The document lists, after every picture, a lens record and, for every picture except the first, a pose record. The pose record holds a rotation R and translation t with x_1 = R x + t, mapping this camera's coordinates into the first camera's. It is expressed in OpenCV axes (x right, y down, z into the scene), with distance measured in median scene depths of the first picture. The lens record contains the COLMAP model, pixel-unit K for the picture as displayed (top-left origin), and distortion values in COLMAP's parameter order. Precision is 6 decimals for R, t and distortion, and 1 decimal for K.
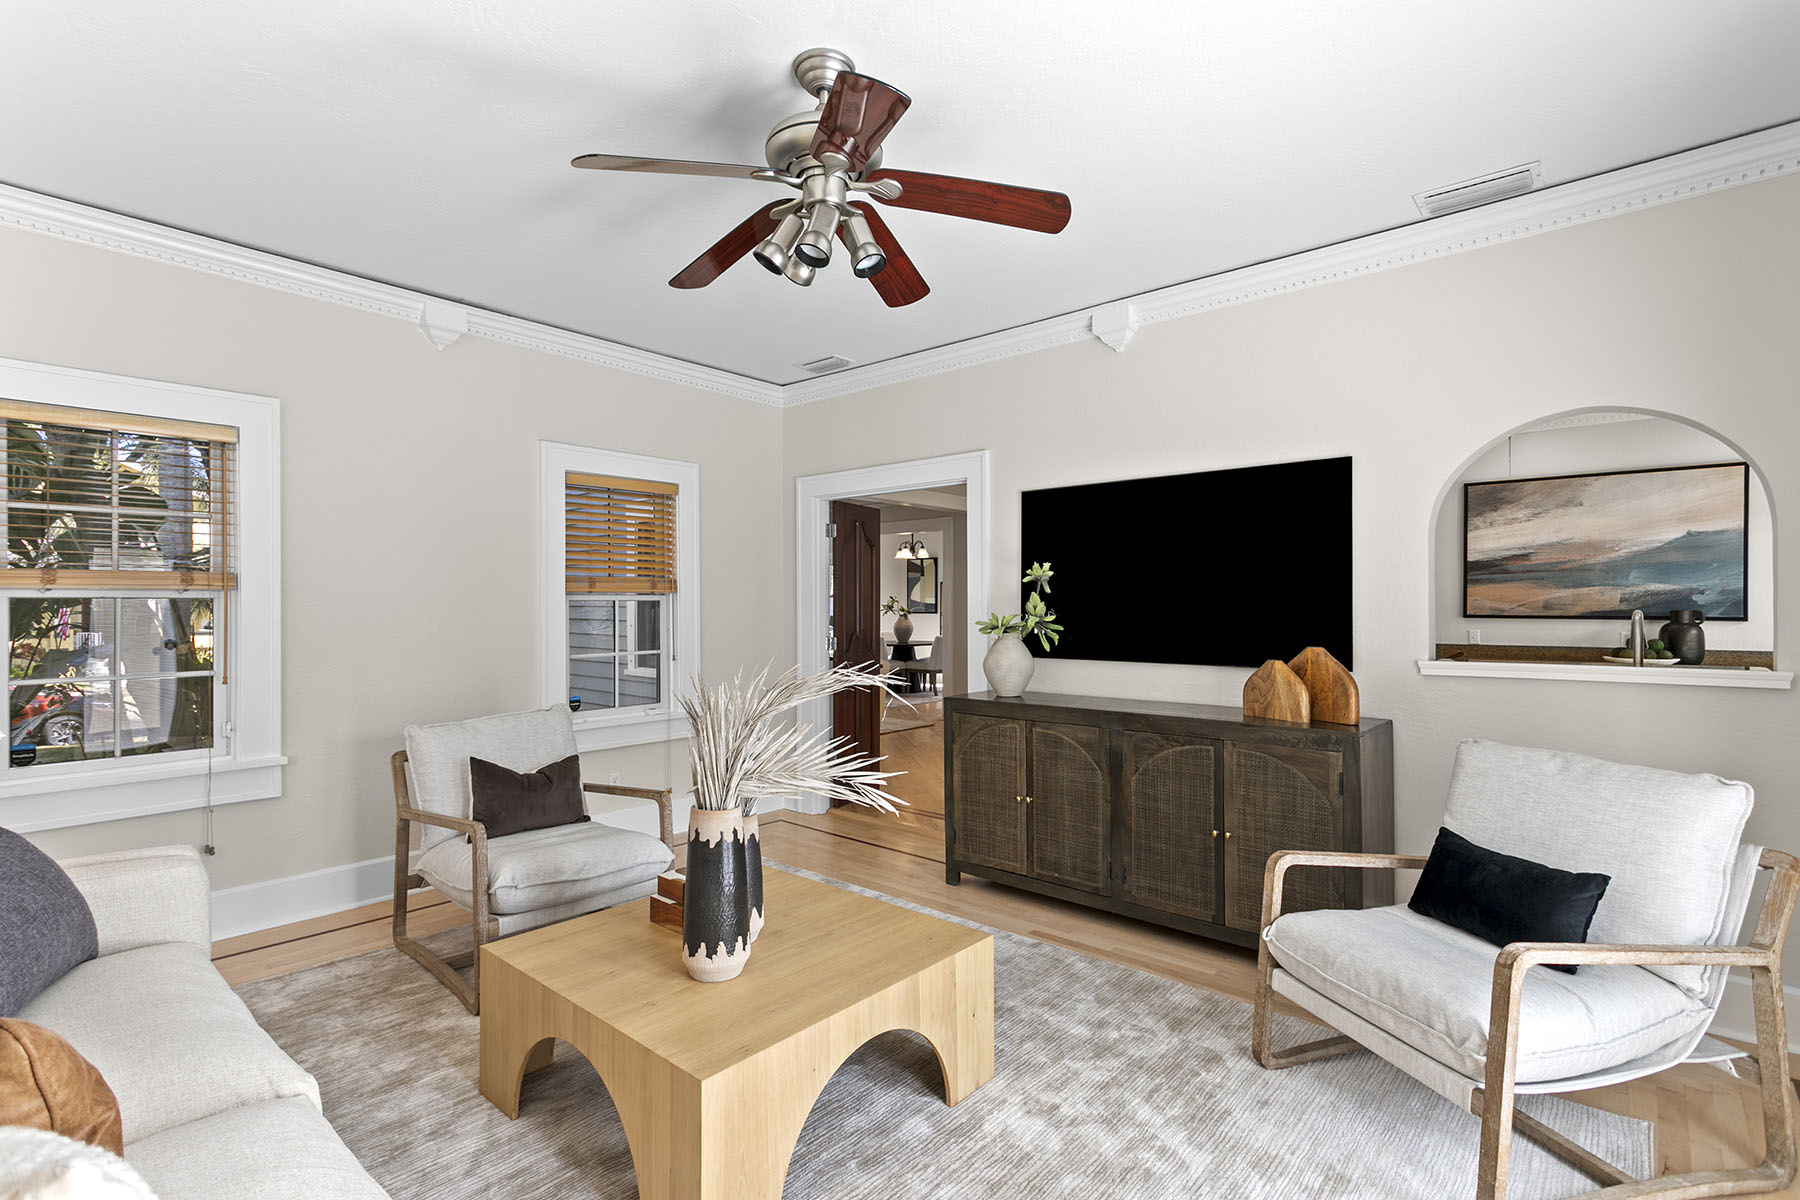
lens RADIAL K [[864.9, 0, 895.1], [0, 864.9, 603.2], [0, 0, 1]] dist [-0.001787, 0.000397]
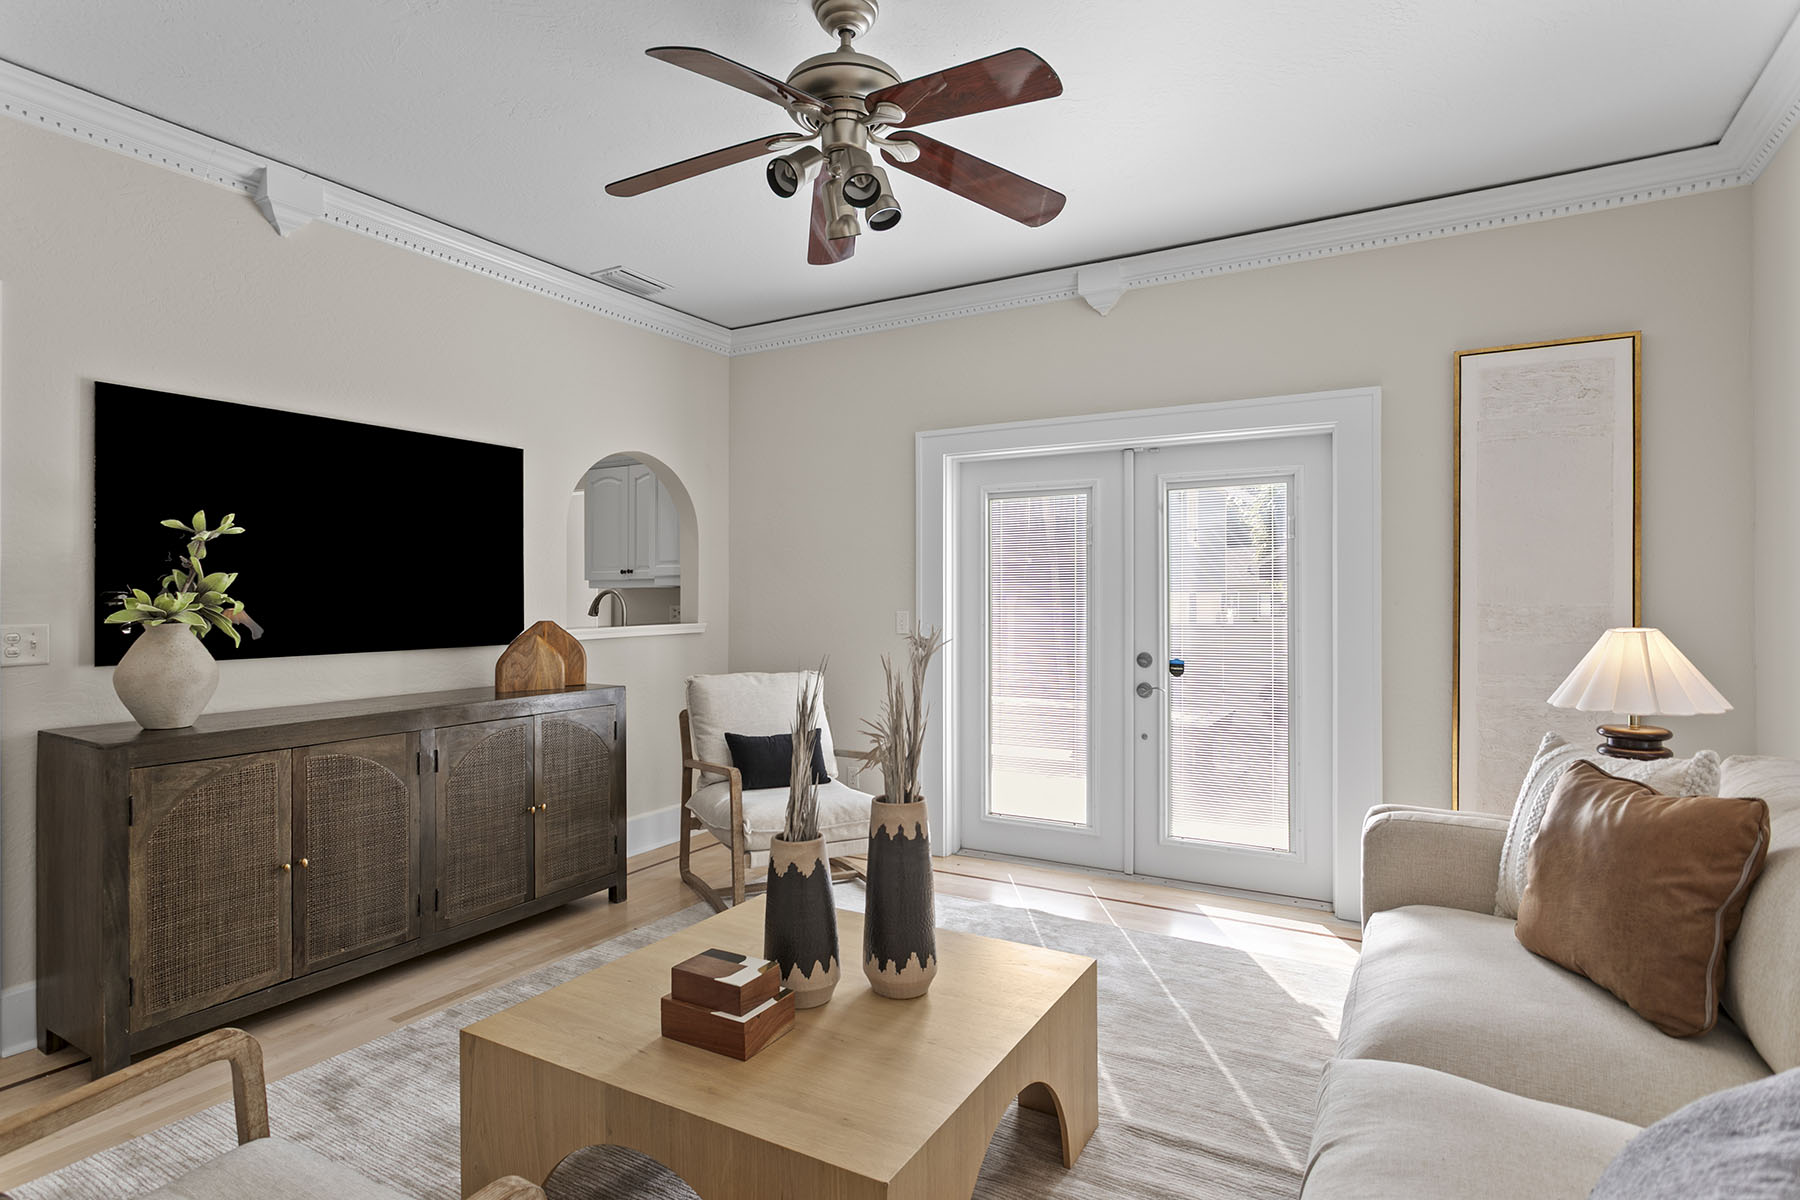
lens RADIAL K [[920.7, 0, 896.6], [0, 920.7, 598.2], [0, 0, 1]] dist [-0.010908, 0.001941]
pose [[-0.202187, 0.000782, 0.979347, -0.703629], [-0.001506, 0.999998, -0.001109, 0.020551], [-0.979346, -0.001699, -0.202186, 0.748823]]
